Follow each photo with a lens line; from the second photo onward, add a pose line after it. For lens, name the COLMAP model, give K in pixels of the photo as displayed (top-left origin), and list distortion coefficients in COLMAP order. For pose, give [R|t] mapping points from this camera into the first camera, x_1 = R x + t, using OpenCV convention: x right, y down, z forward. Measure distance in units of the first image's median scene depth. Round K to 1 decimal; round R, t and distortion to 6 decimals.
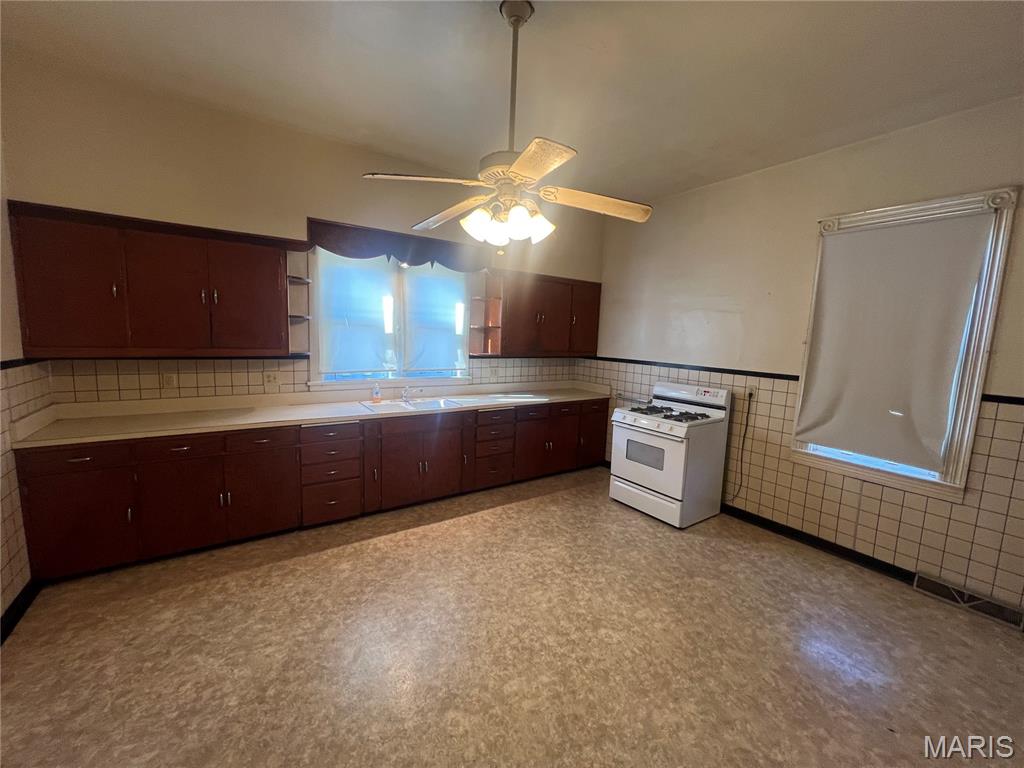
lens RADIAL K [[409.0, 0, 507.3], [0, 409.0, 383.2], [0, 0, 1]] dist [0.000214, 0.000304]
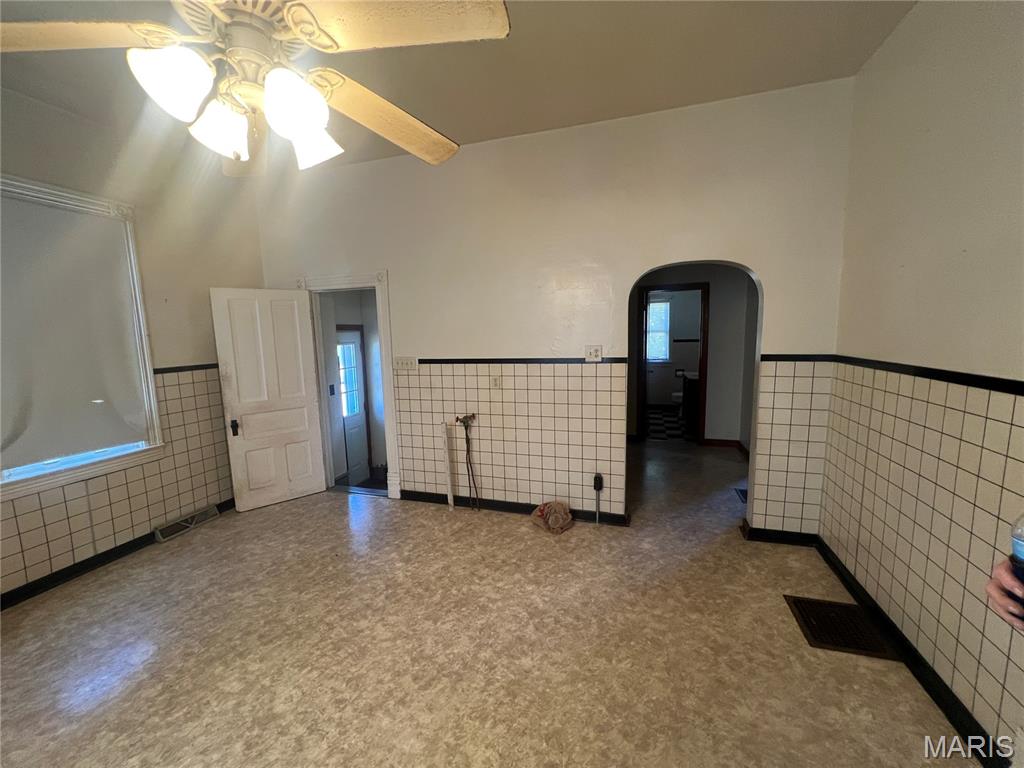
lens RADIAL K [[409.0, 0, 513.0], [0, 409.0, 381.1], [0, 0, 1]] dist [0.000214, 0.000304]
pose [[-0.624953, -0.115339, 0.772095, -0.388325], [0.101384, 0.968658, 0.226766, -0.083361], [-0.774051, 0.219996, -0.593672, 0.674619]]
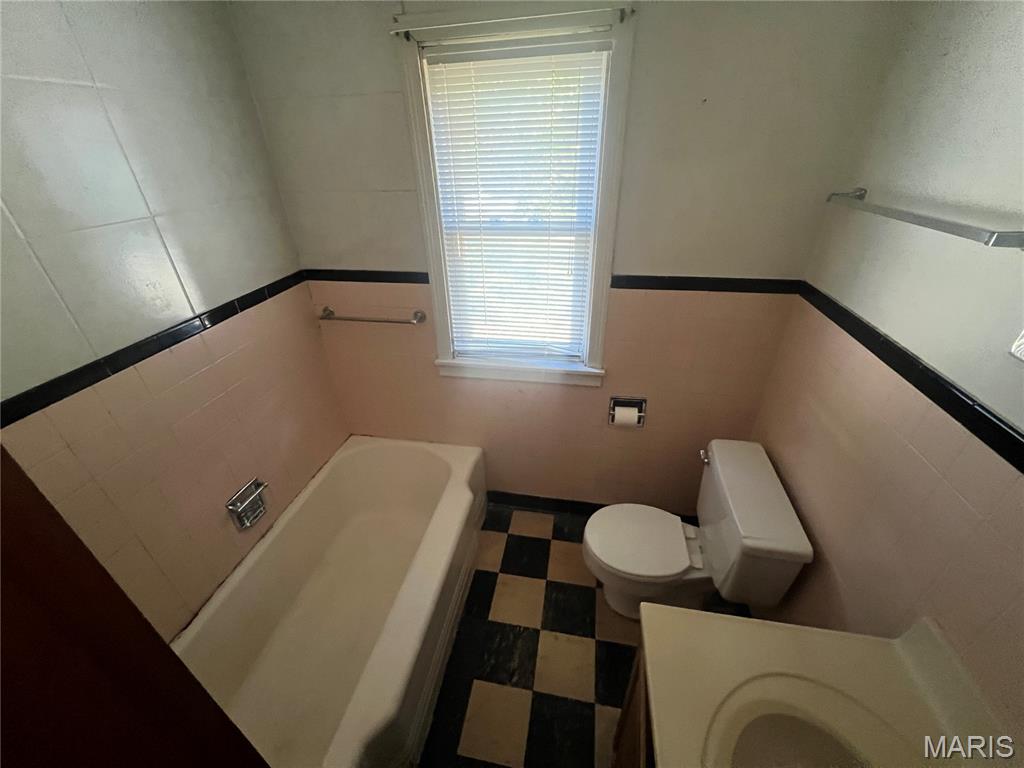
lens RADIAL K [[409.0, 0, 510.7], [0, 409.0, 382.9], [0, 0, 1]] dist [0.000214, 0.000304]
pose [[-0.715134, -0.367795, 0.594400, 0.636277], [0.083928, 0.799038, 0.595394, 0.123564], [-0.693931, 0.475673, -0.540551, -1.089563]]
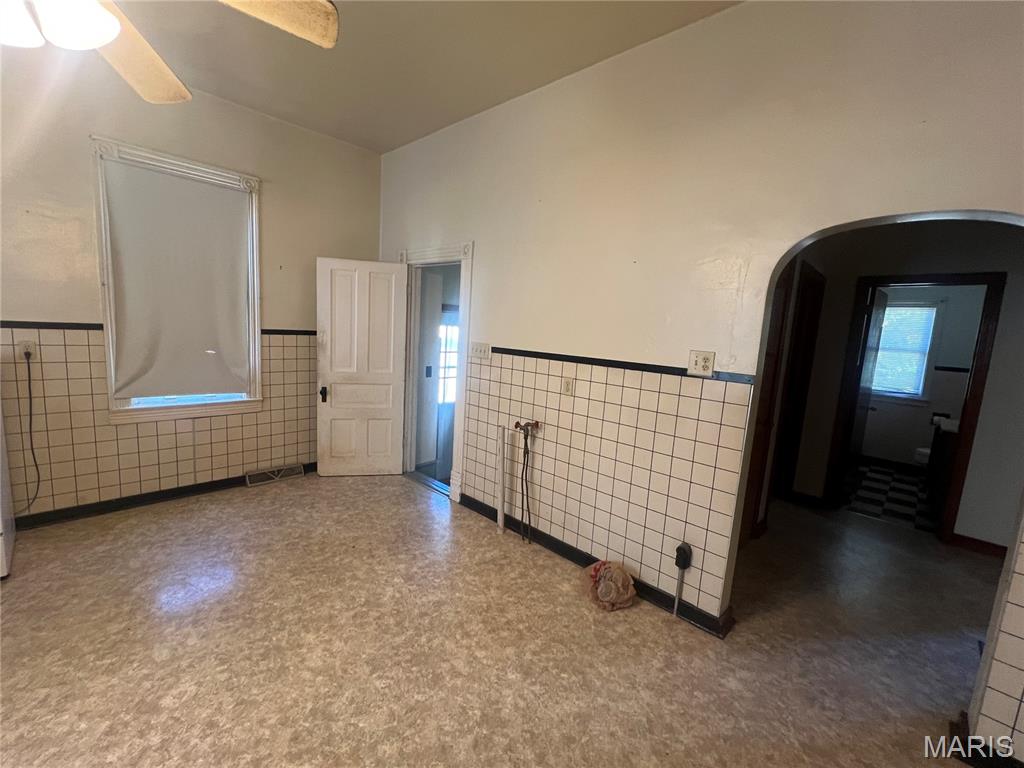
lens RADIAL K [[433.9, 0, 511.8], [0, 433.9, 382.6], [0, 0, 1]] dist [-0.000816, 0.000364]
pose [[-0.208572, -0.177431, 0.961777, -0.345989], [0.056000, 0.979625, 0.192868, -0.024204], [-0.976402, 0.094086, -0.194386, 0.355779]]
